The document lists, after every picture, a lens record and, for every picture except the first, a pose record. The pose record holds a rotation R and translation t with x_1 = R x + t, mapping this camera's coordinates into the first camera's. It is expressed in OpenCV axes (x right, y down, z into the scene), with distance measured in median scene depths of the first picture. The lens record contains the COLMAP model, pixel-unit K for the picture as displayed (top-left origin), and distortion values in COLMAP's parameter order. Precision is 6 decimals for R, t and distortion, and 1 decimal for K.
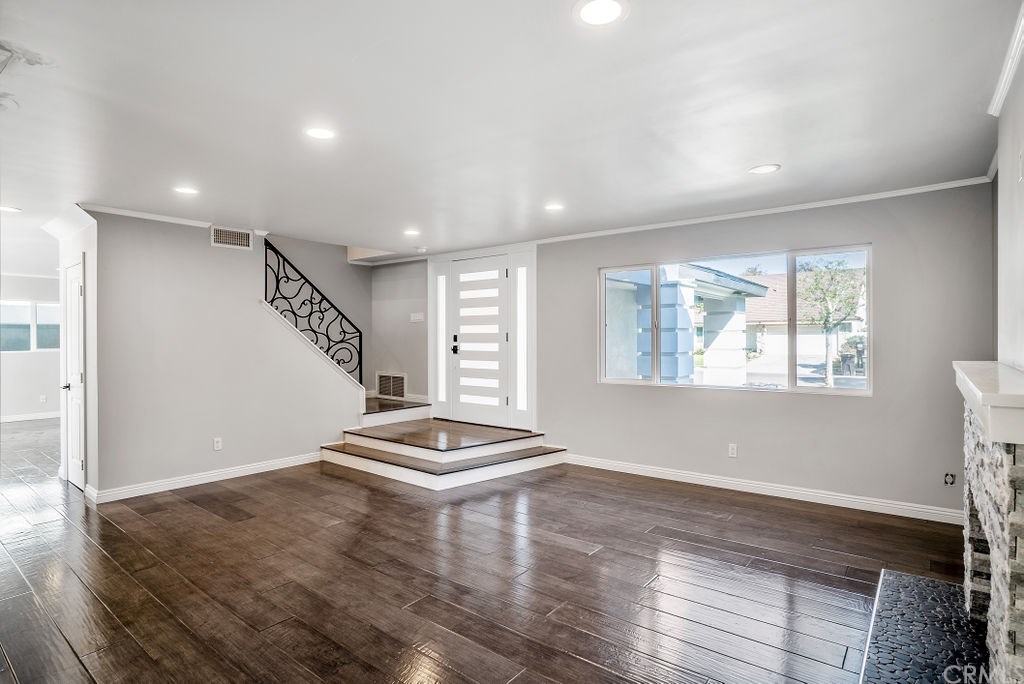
lens RADIAL K [[540.9, 0, 503.4], [0, 540.9, 336.9], [0, 0, 1]] dist [-0.062606, 0.030808]
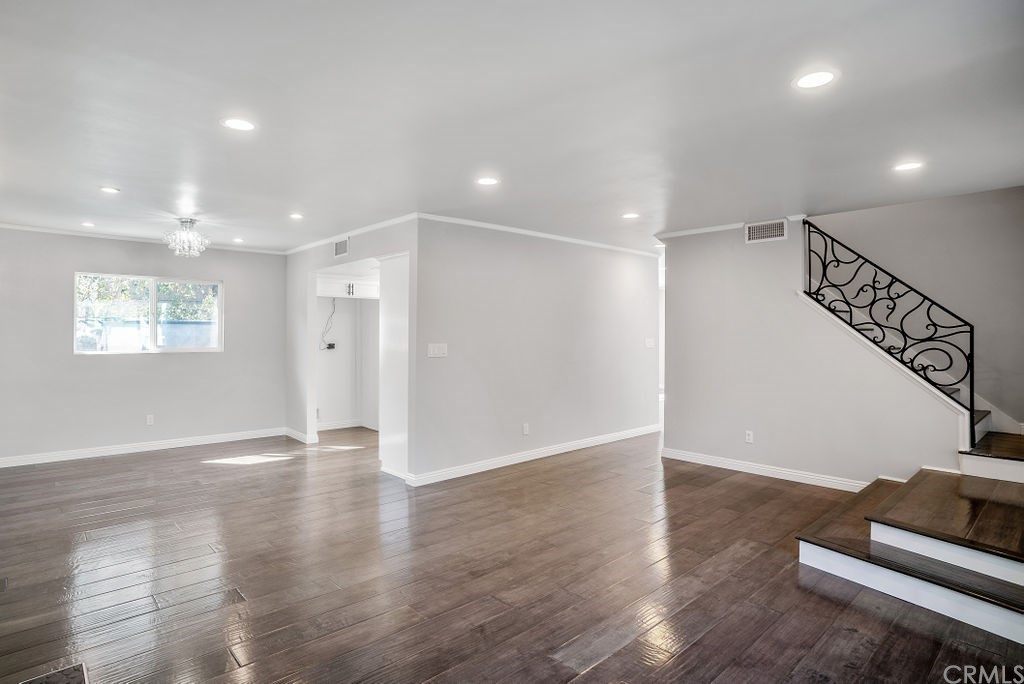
lens RADIAL K [[540.9, 0, 504.3], [0, 540.9, 335.6], [0, 0, 1]] dist [-0.062606, 0.030808]
pose [[-0.146780, 0.009819, -0.989120, 0.479585], [0.000314, 0.999951, 0.009880, -0.003148], [0.989169, 0.001139, -0.146776, 0.601473]]
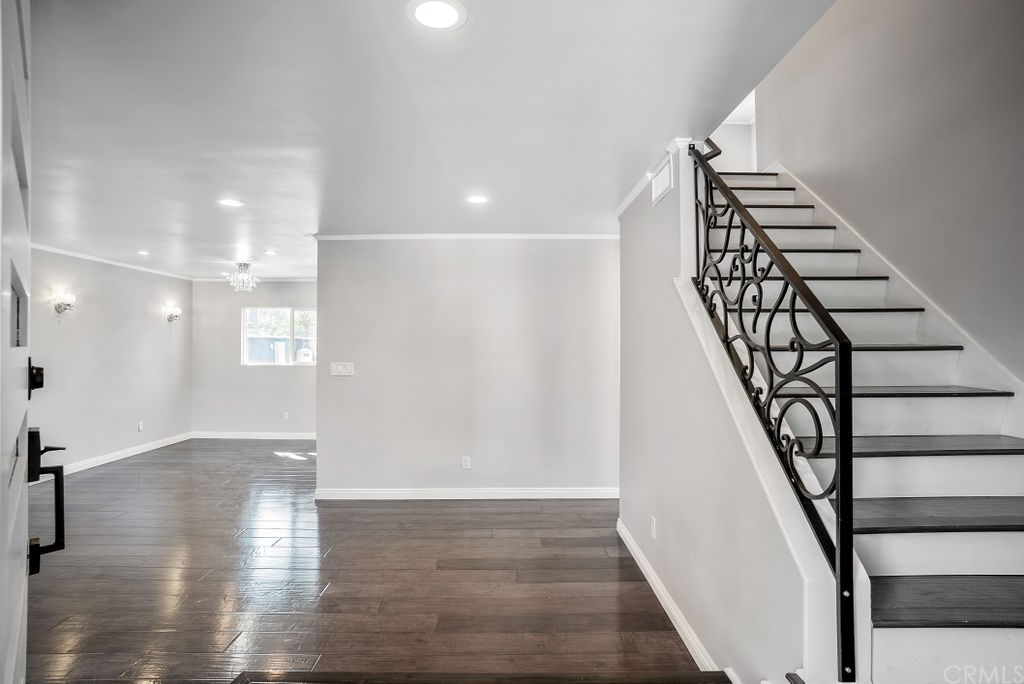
lens RADIAL K [[540.9, 0, 502.6], [0, 540.9, 344.0], [0, 0, 1]] dist [-0.062606, 0.030808]
pose [[-0.772862, 0.000598, -0.634574, -0.010912], [0.003560, 0.999988, -0.003393, -0.006993], [0.634564, -0.004881, -0.772855, 1.202090]]
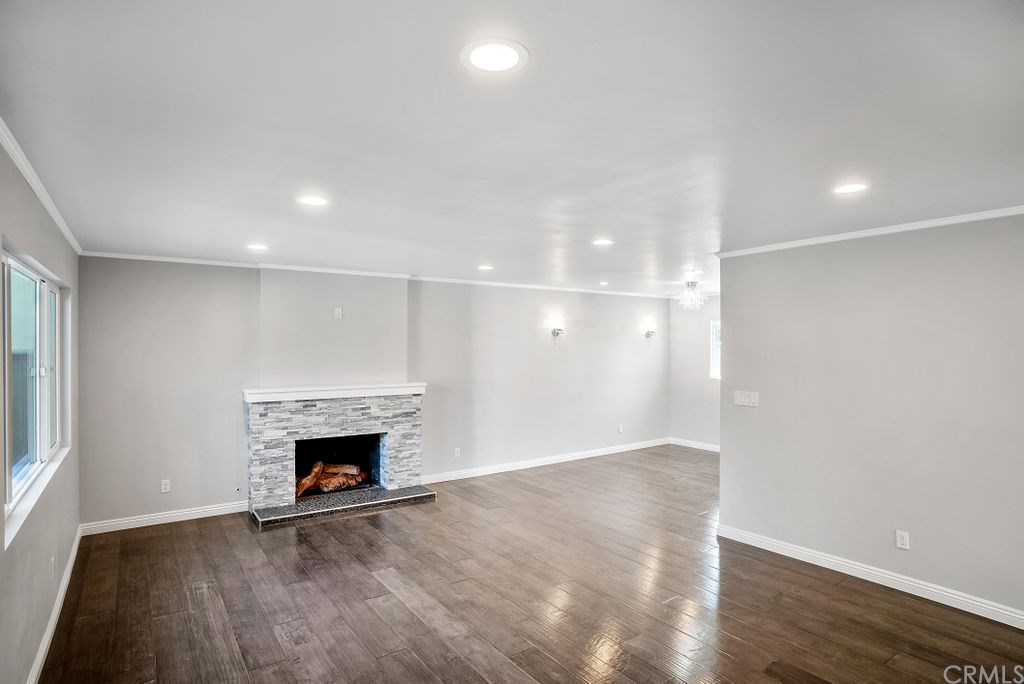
lens RADIAL K [[540.9, 0, 517.6], [0, 540.9, 347.3], [0, 0, 1]] dist [-0.062606, 0.030808]
pose [[-0.967503, 0.004100, 0.252825, -0.237697], [0.004875, 0.999985, 0.002439, -0.048611], [-0.252811, 0.003593, -0.967509, 1.201215]]
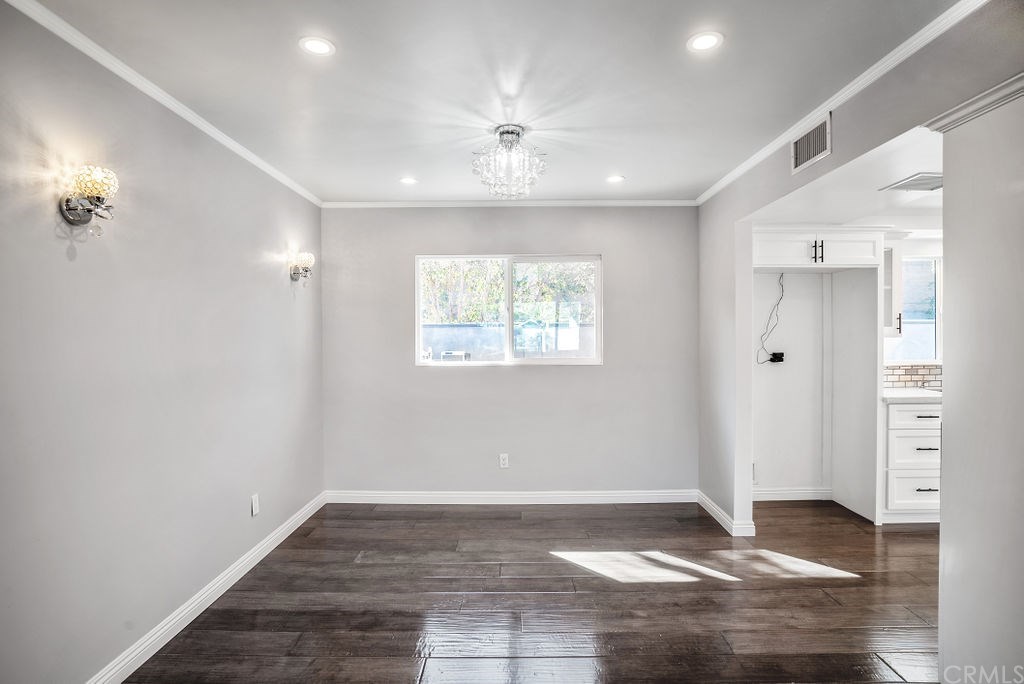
lens RADIAL K [[540.9, 0, 505.3], [0, 540.9, 347.8], [0, 0, 1]] dist [-0.062606, 0.030808]
pose [[-0.781736, 0.021640, -0.623234, 0.000574], [0.011963, 0.999734, 0.019708, 0.002504], [0.623494, 0.007950, -0.781787, 0.334354]]
